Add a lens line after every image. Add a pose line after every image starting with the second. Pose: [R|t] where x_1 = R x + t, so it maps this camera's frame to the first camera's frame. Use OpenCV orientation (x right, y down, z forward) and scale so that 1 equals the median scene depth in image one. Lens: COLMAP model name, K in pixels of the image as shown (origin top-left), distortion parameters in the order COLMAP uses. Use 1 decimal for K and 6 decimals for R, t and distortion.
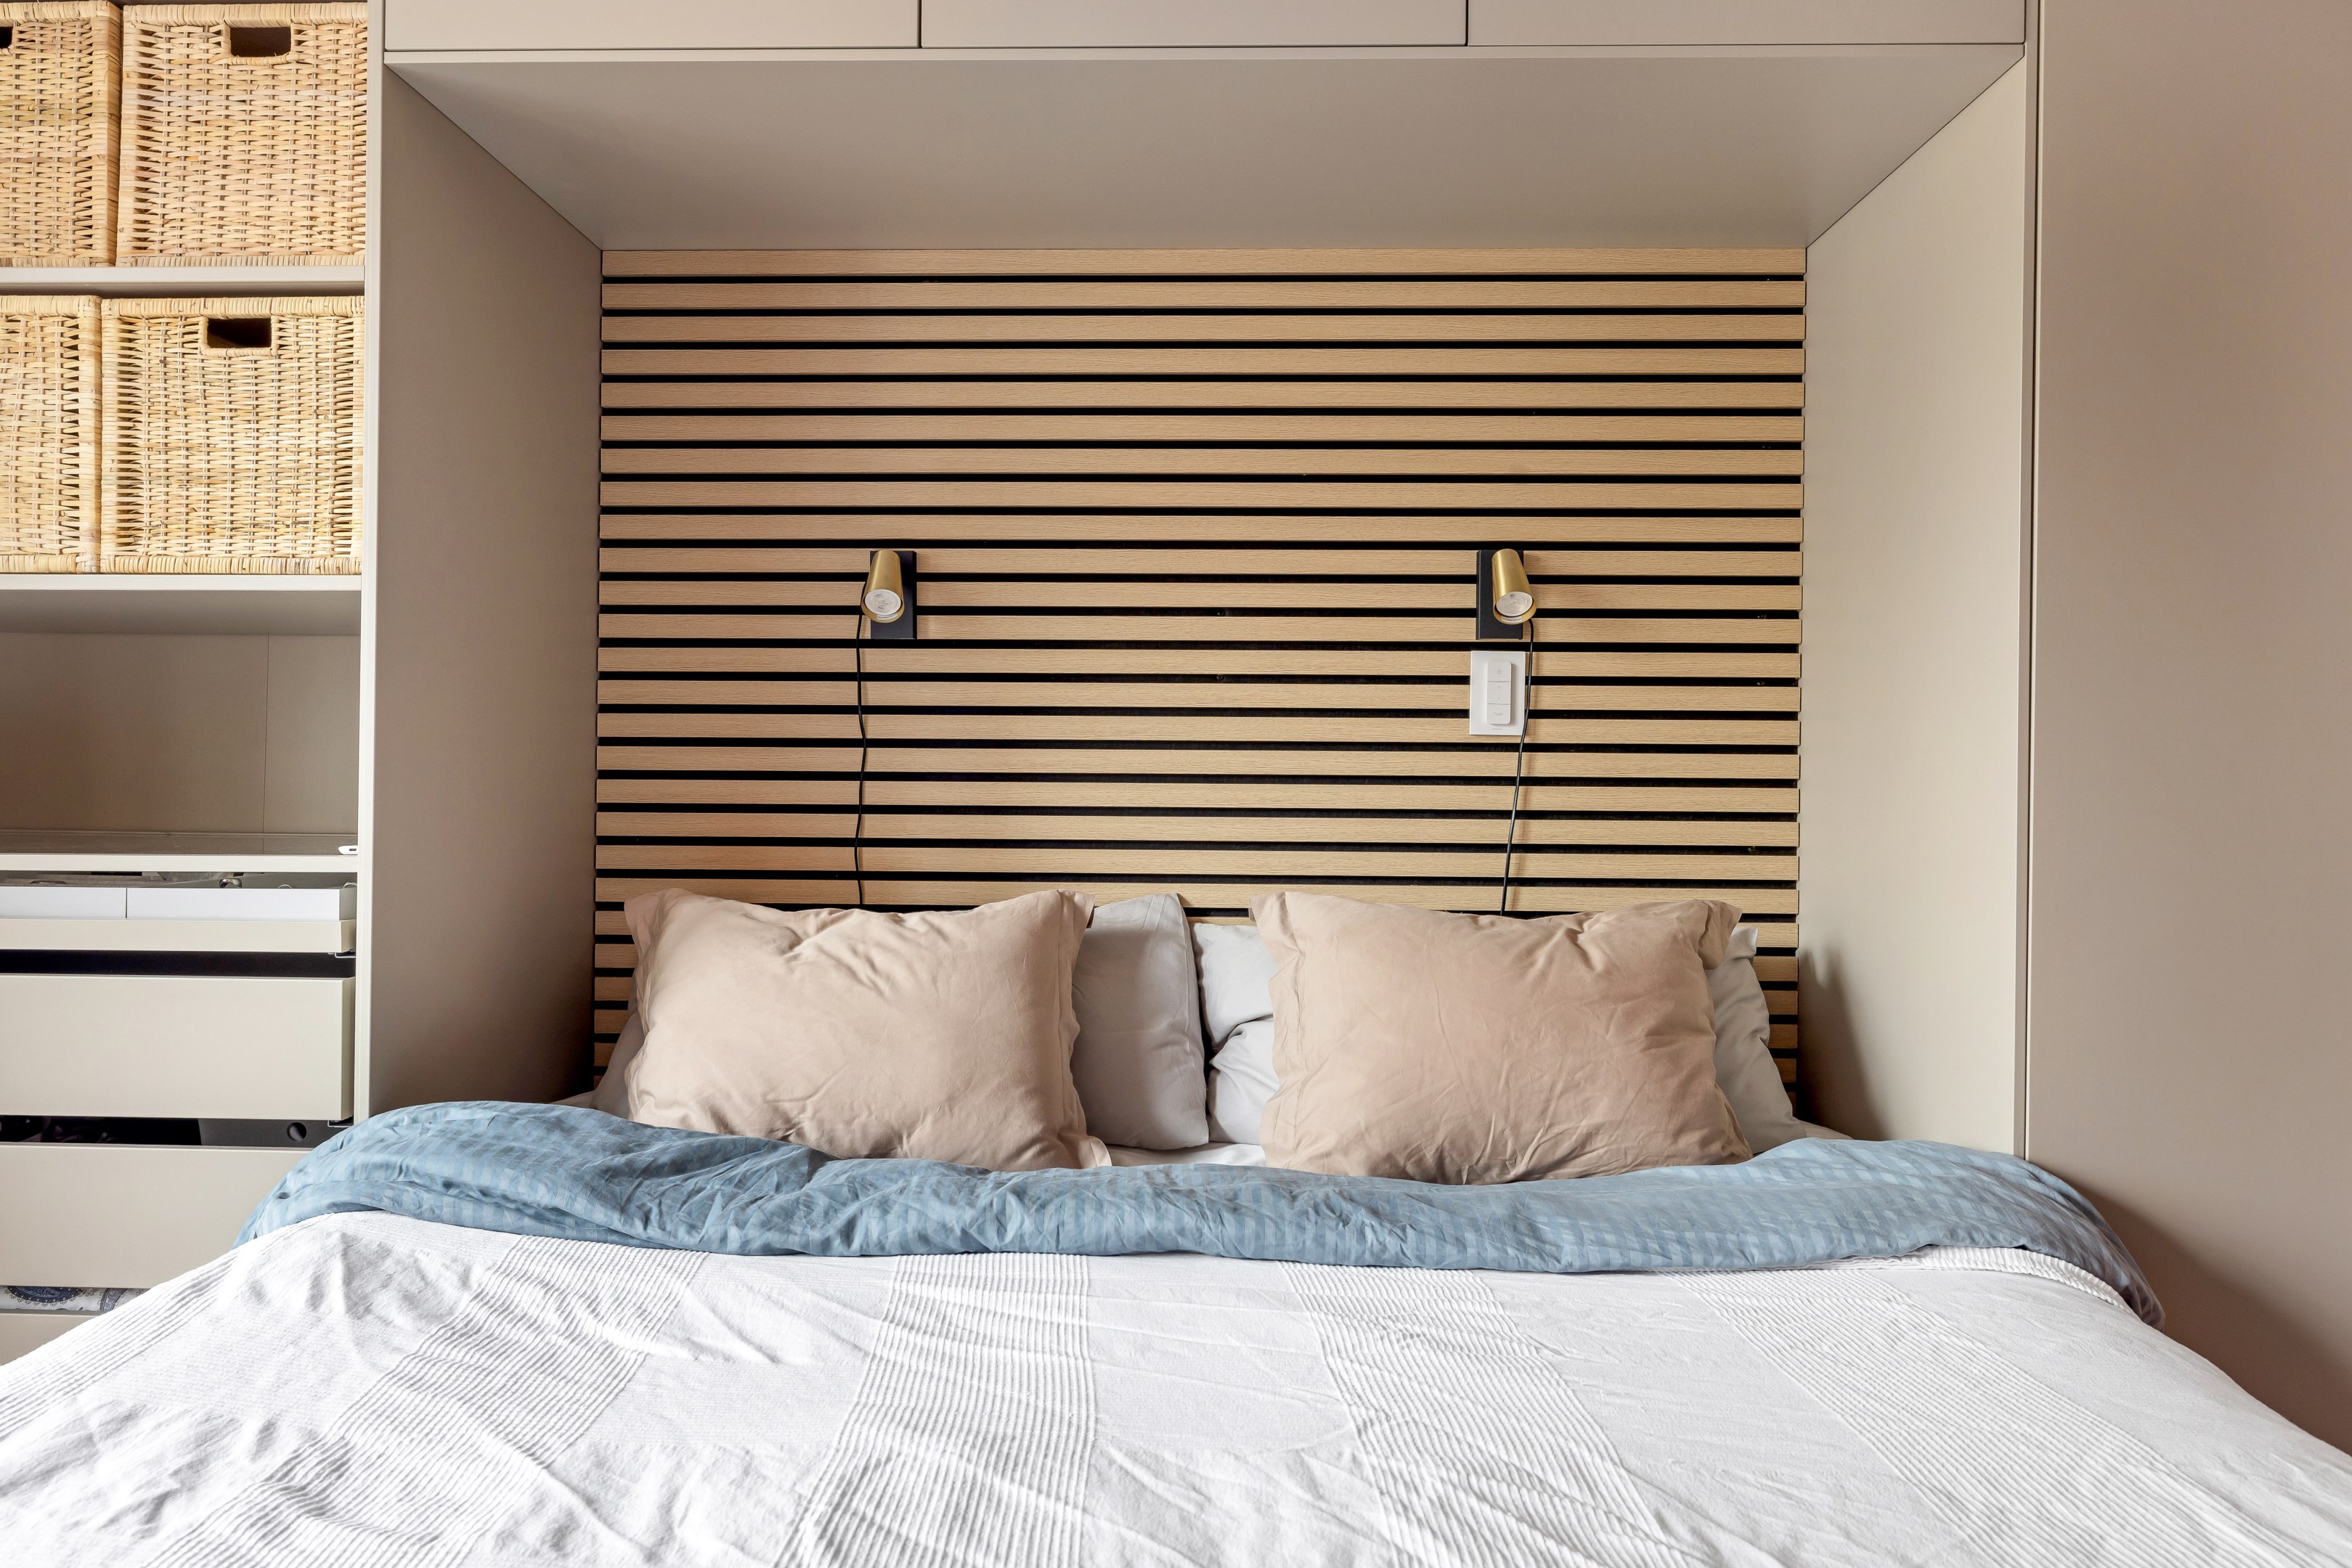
lens RADIAL K [[1495.7, 0, 1172.0], [0, 1495.7, 770.9], [0, 0, 1]] dist [-0.000555, 0.000296]
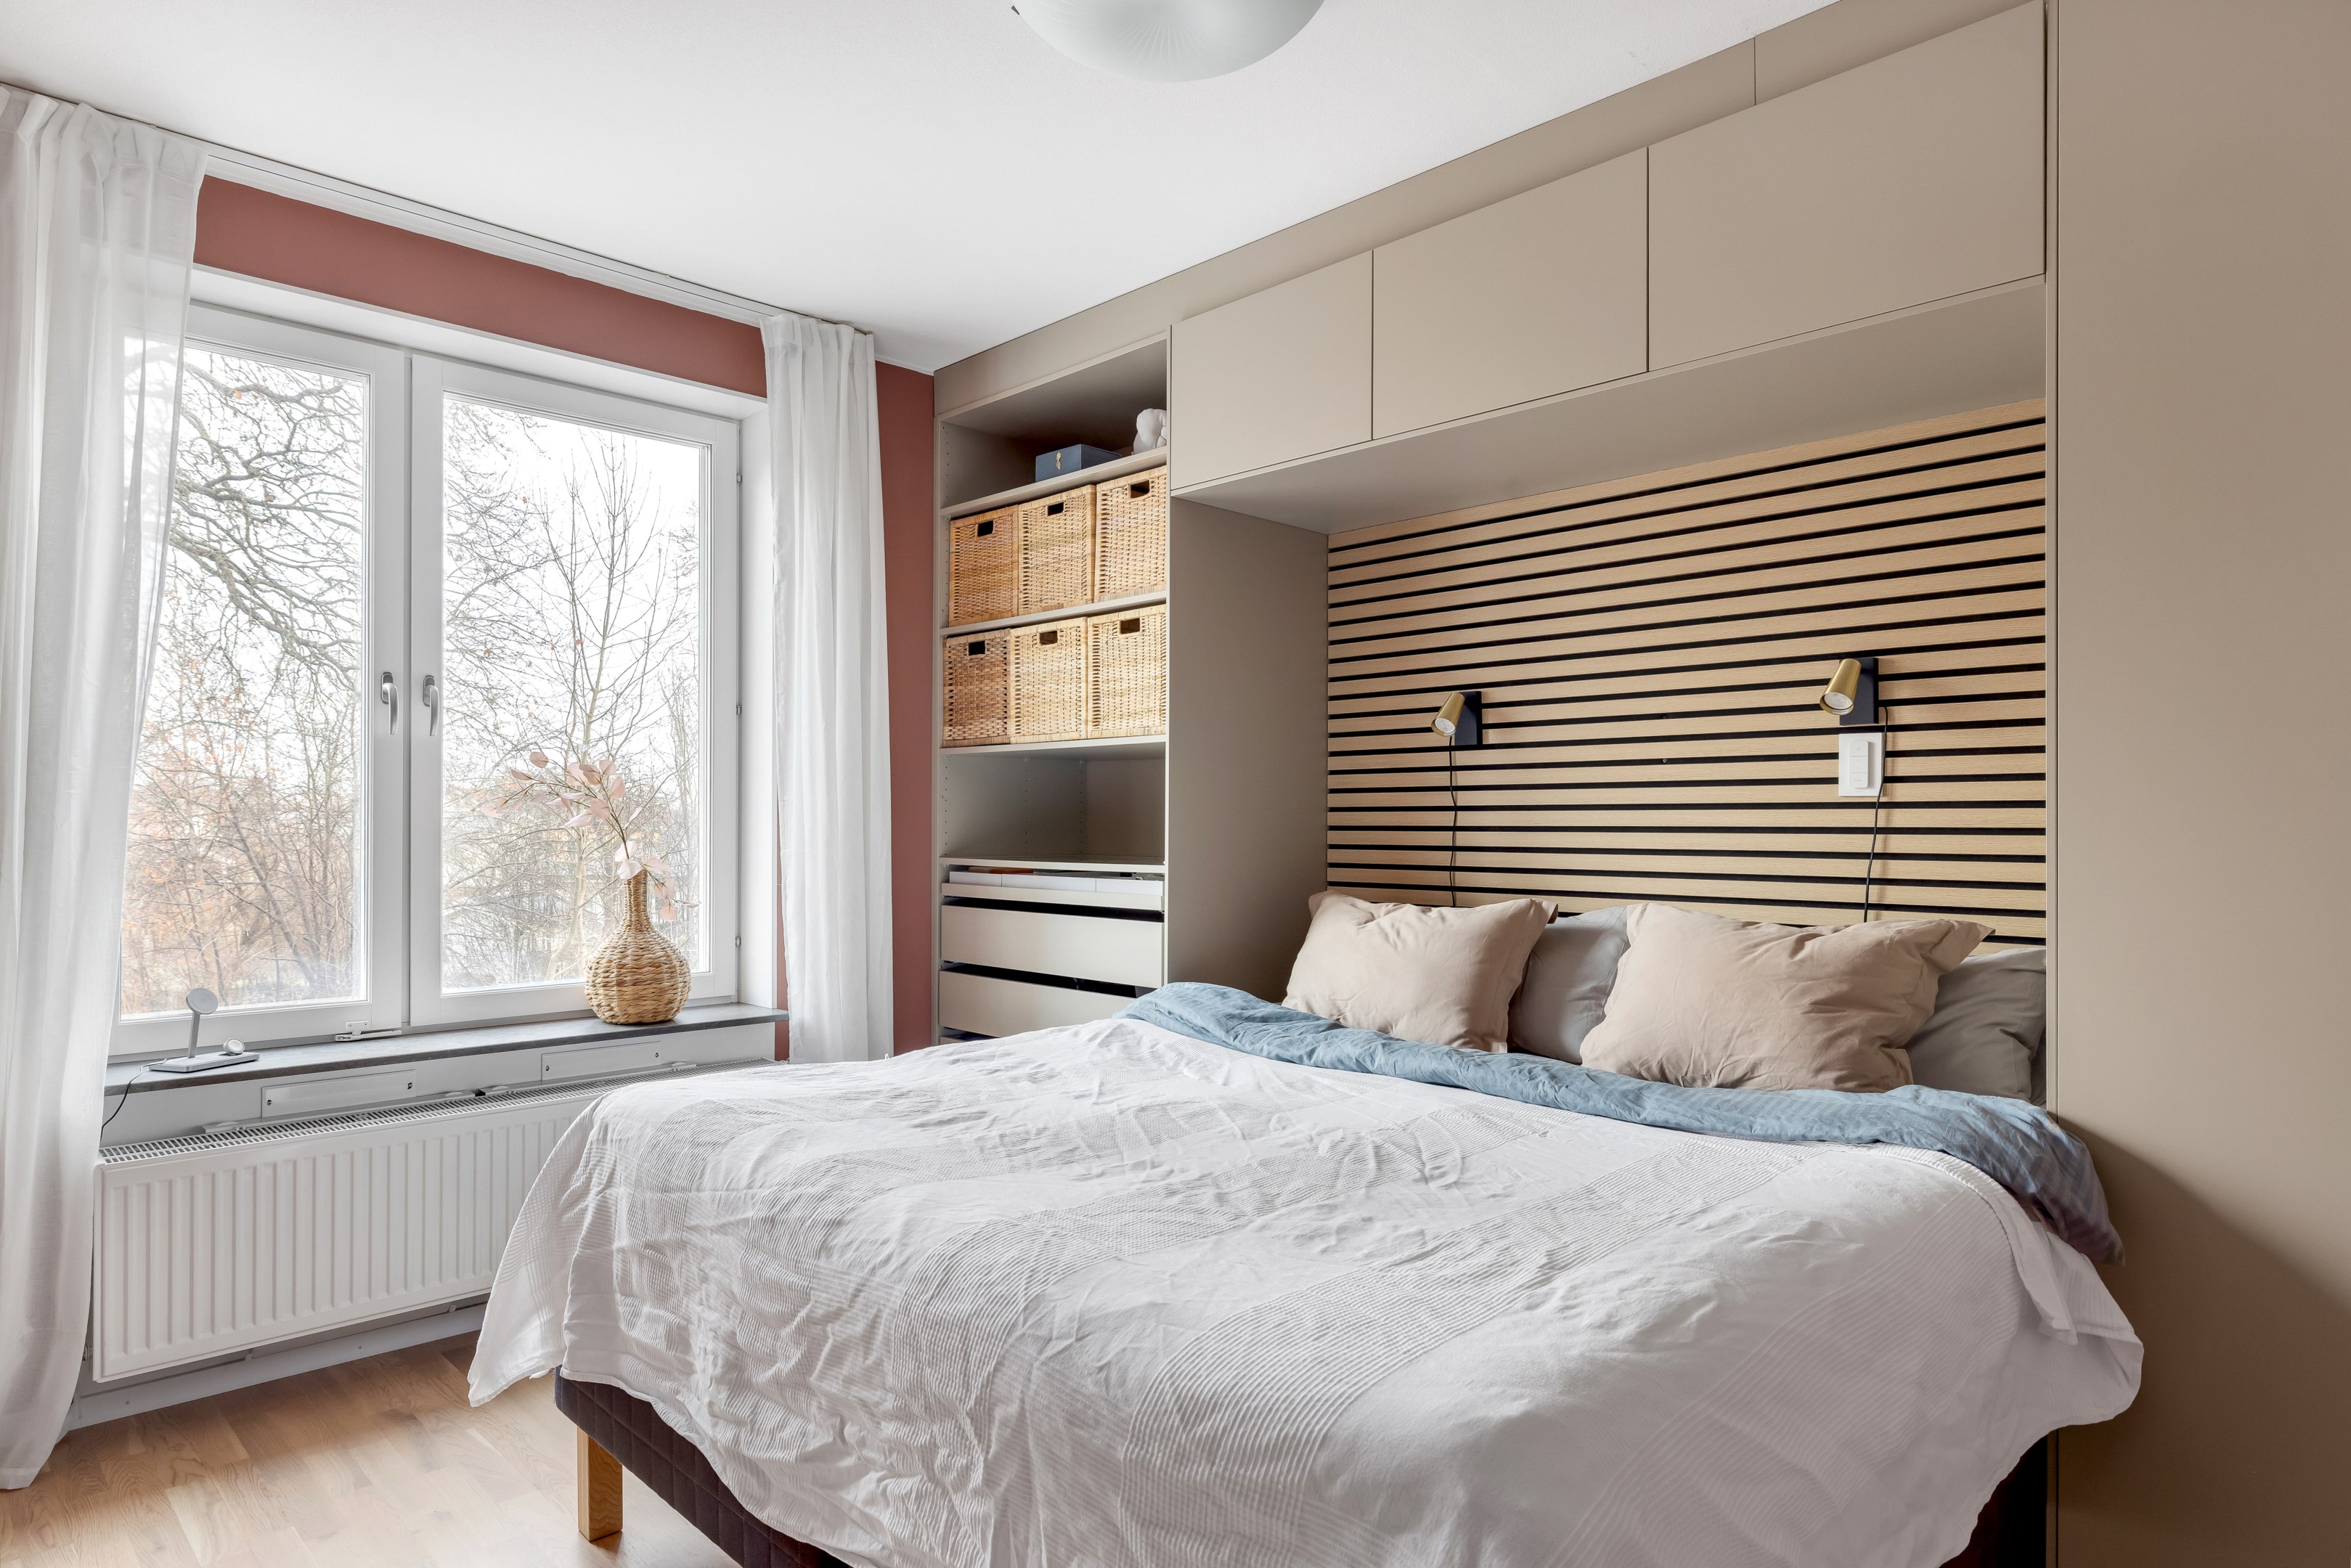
lens RADIAL K [[1348.3, 0, 1177.7], [0, 1348.3, 816.0], [0, 0, 1]] dist [0.000450, 0.001045]
pose [[0.722422, -0.009789, -0.691383, 0.779298], [0.002071, 0.999926, -0.011993, 0.008898], [0.691450, 0.007232, 0.722389, -0.371732]]
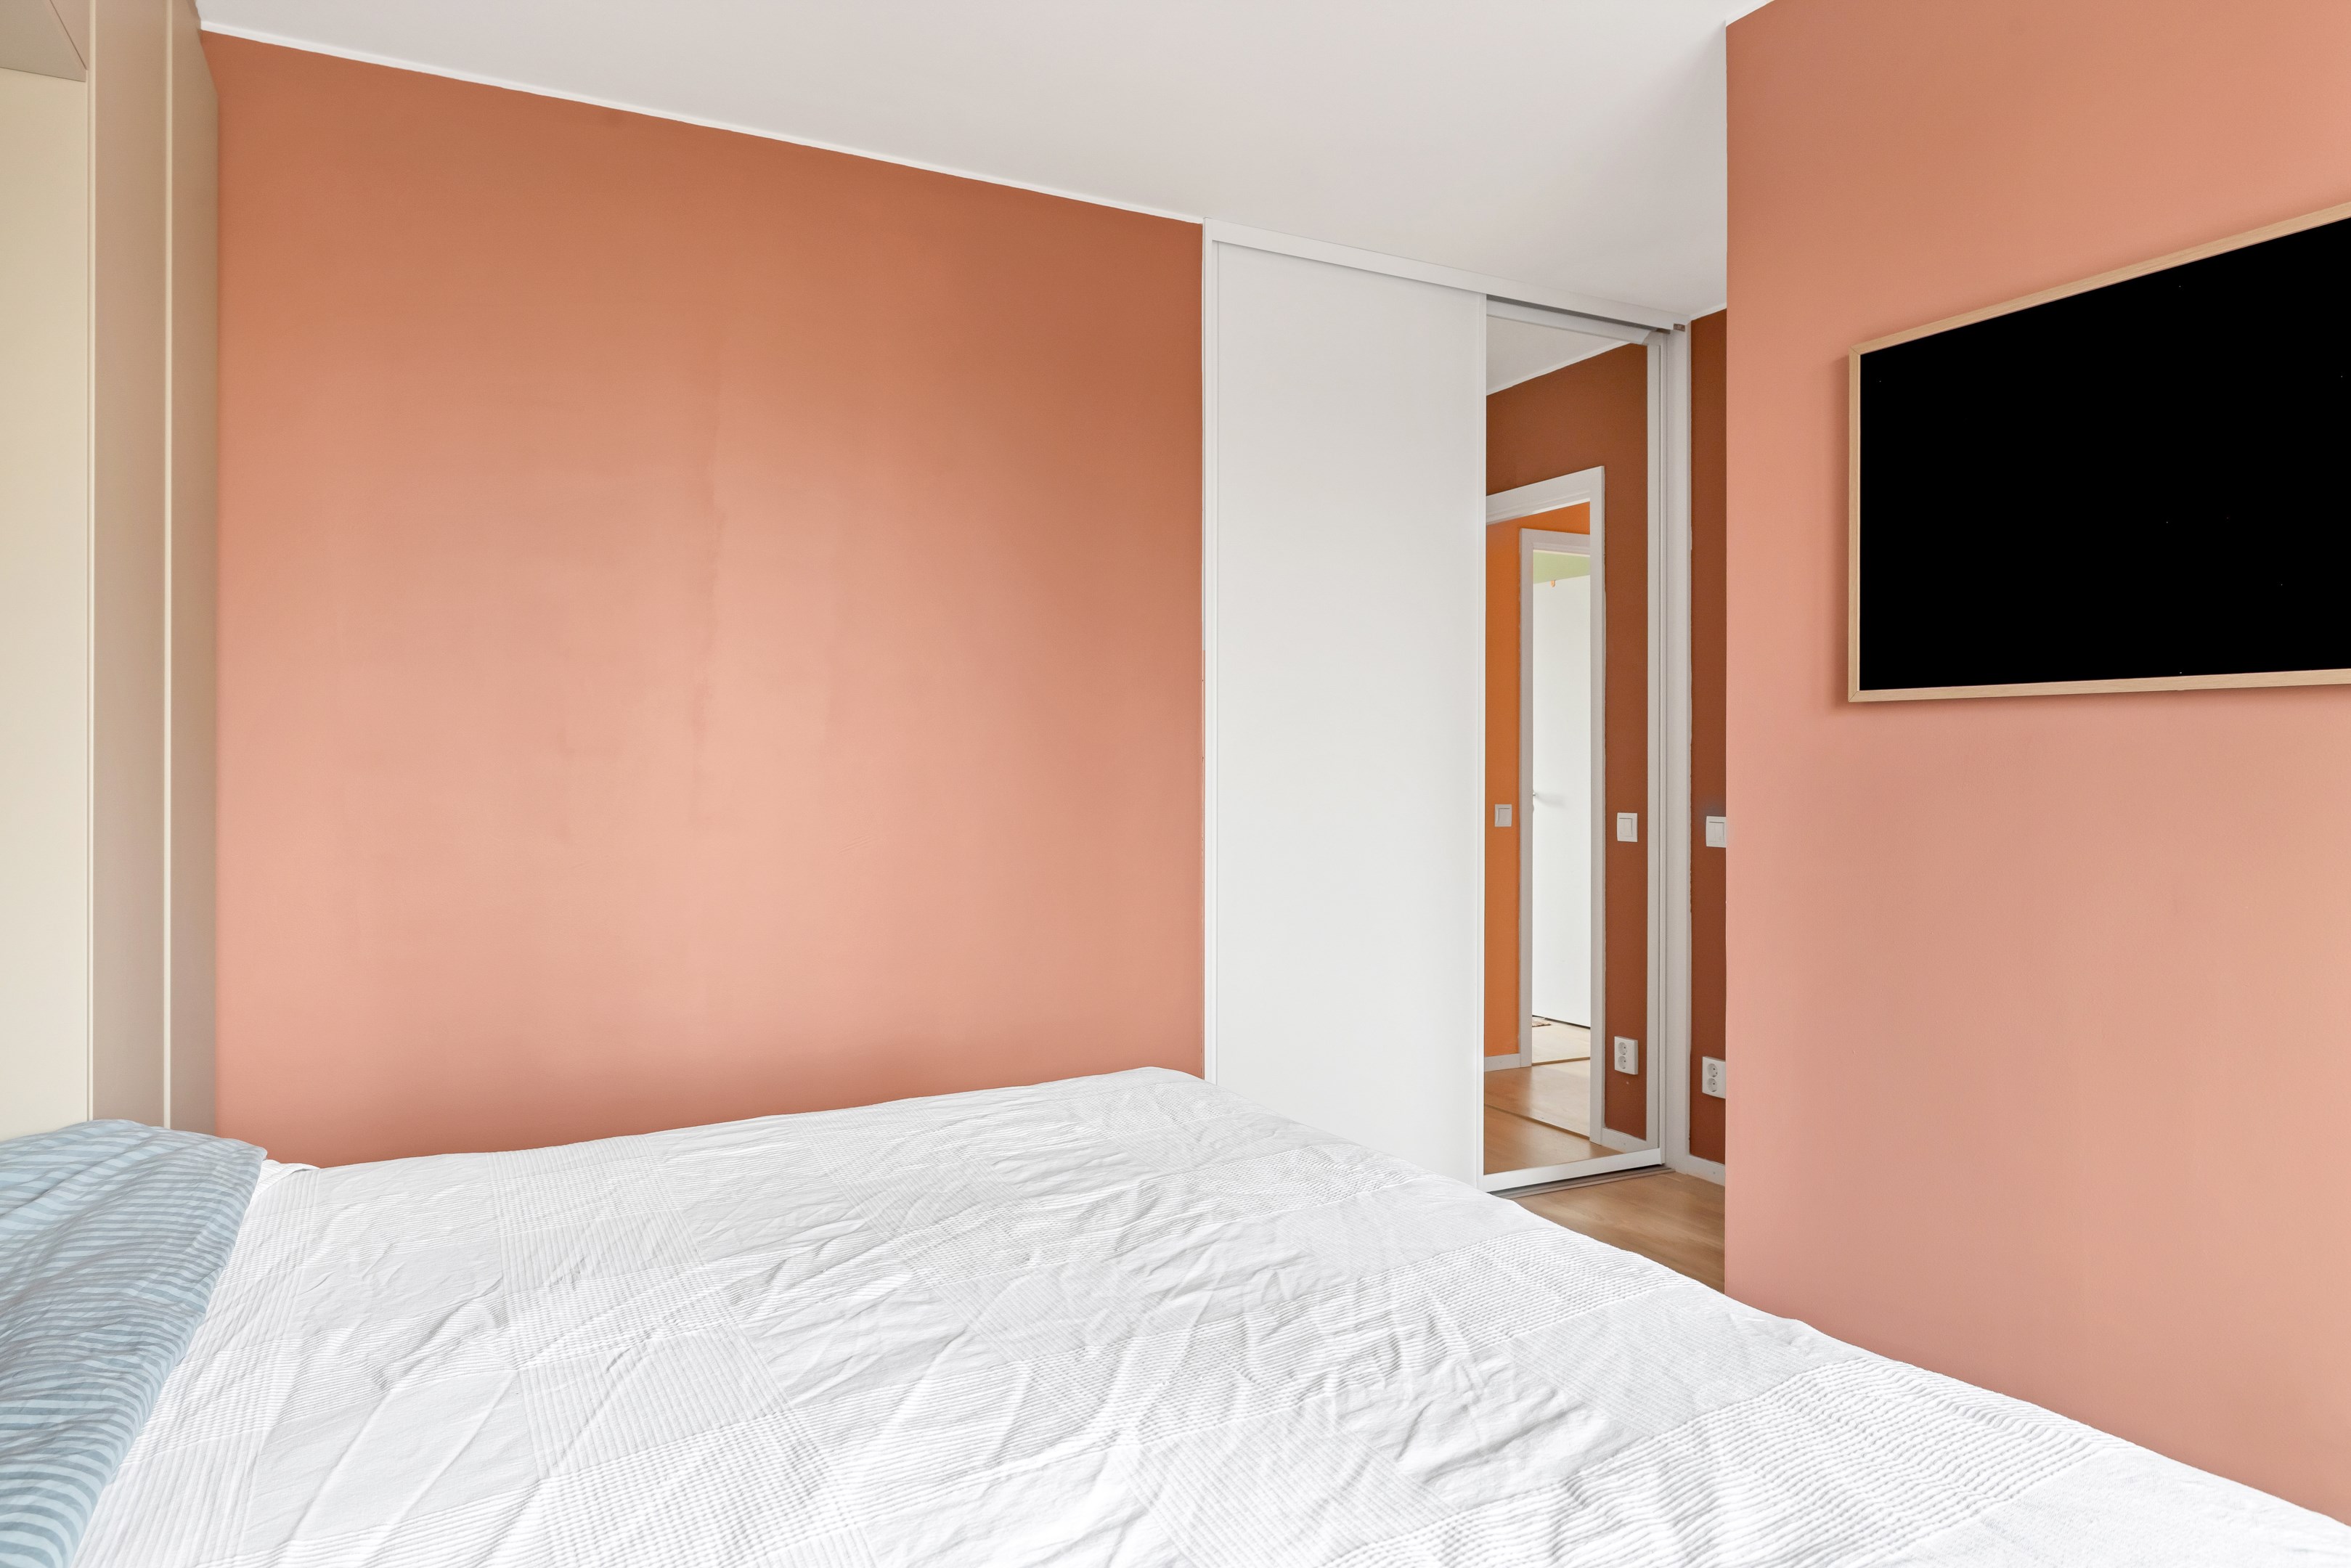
lens RADIAL K [[1434.1, 0, 1175.5], [0, 1434.1, 784.0], [0, 0, 1]] dist [0.001031, 0.000513]
pose [[-0.480781, -0.024316, 0.876504, -0.638748], [-0.007976, 0.999695, 0.023358, -0.009650], [-0.876805, 0.004239, -0.480828, 0.752390]]
